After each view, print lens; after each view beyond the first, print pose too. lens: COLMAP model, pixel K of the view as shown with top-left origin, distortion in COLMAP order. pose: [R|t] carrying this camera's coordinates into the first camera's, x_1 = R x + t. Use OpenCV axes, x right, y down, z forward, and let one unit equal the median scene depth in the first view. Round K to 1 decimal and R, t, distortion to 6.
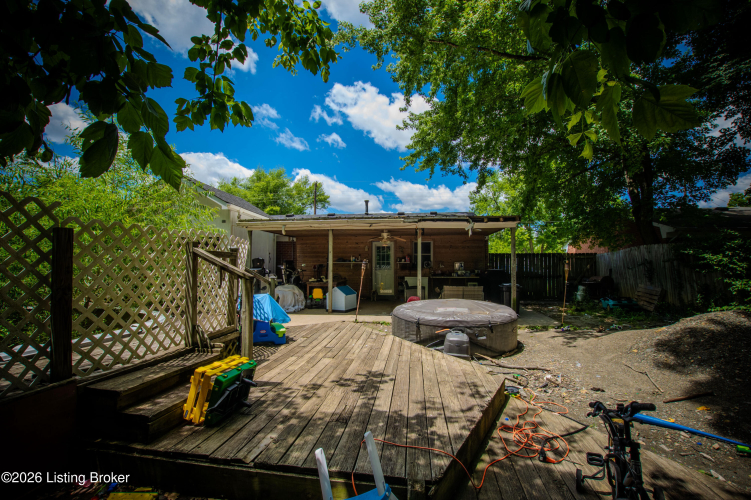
lens RADIAL K [[330.2, 0, 375.8], [0, 330.2, 253.3], [0, 0, 1]] dist [-0.025354, 0.001090]
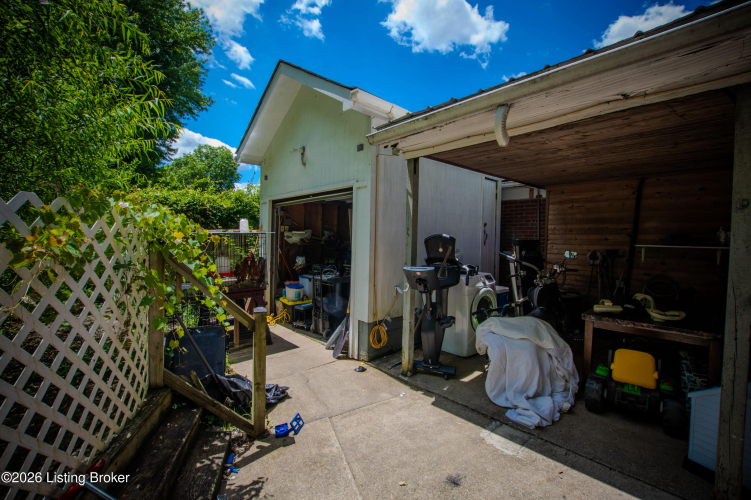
lens RADIAL K [[330.2, 0, 375.8], [0, 330.2, 253.3], [0, 0, 1]] dist [-0.025354, 0.001090]
pose [[0.759544, 0.031507, -0.649693, -0.159079], [0.014168, 0.997788, 0.064952, 0.009542], [0.650302, -0.058538, 0.757417, 0.638333]]
